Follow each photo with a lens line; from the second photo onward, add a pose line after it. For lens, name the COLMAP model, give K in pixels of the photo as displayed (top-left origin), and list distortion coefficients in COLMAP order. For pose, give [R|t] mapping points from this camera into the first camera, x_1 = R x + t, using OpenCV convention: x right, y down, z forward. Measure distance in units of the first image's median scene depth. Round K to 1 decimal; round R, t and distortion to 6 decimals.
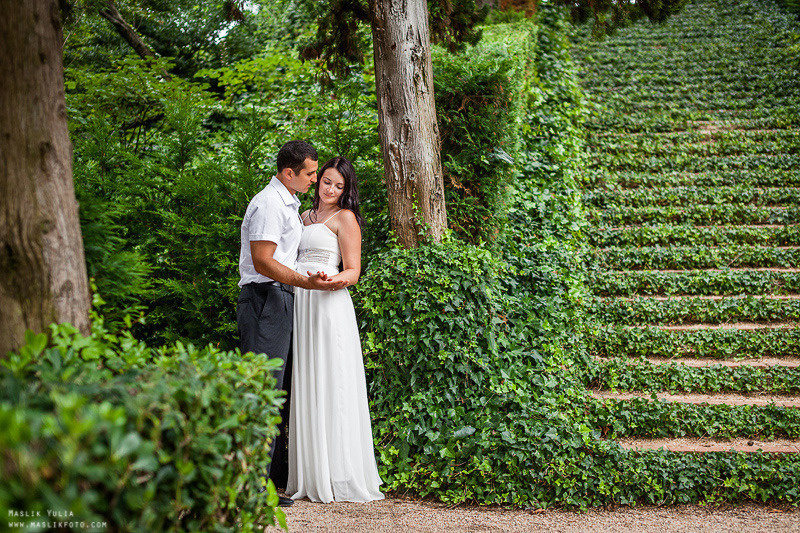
lens RADIAL K [[1111.3, 0, 401.8], [0, 1111.3, 265.5], [0, 0, 1]] dist [-0.161151, 0.000000]
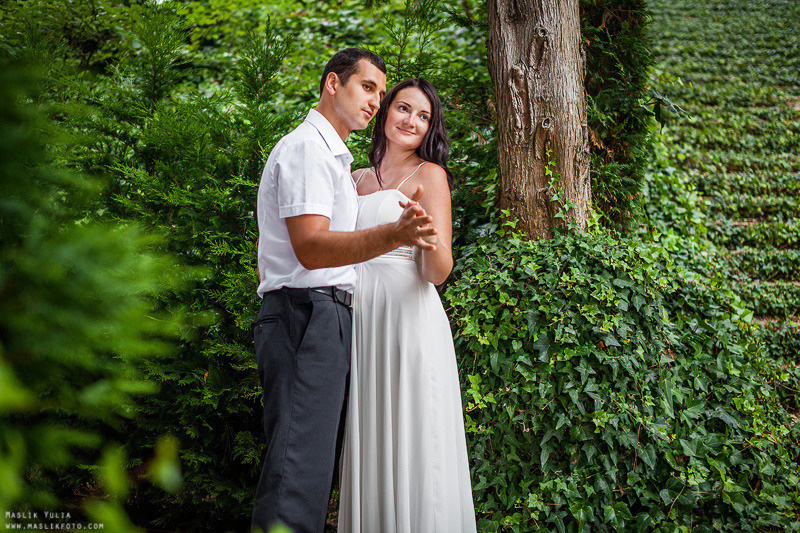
lens RADIAL K [[1111.3, 0, 399.5], [0, 1111.3, 270.2], [0, 0, 1]] dist [-0.161151, 0.000000]
pose [[0.997494, 0.037754, 0.059828, -0.104971], [-0.038544, 0.999183, 0.012113, -0.002638], [-0.059322, -0.014389, 0.998135, 0.389542]]
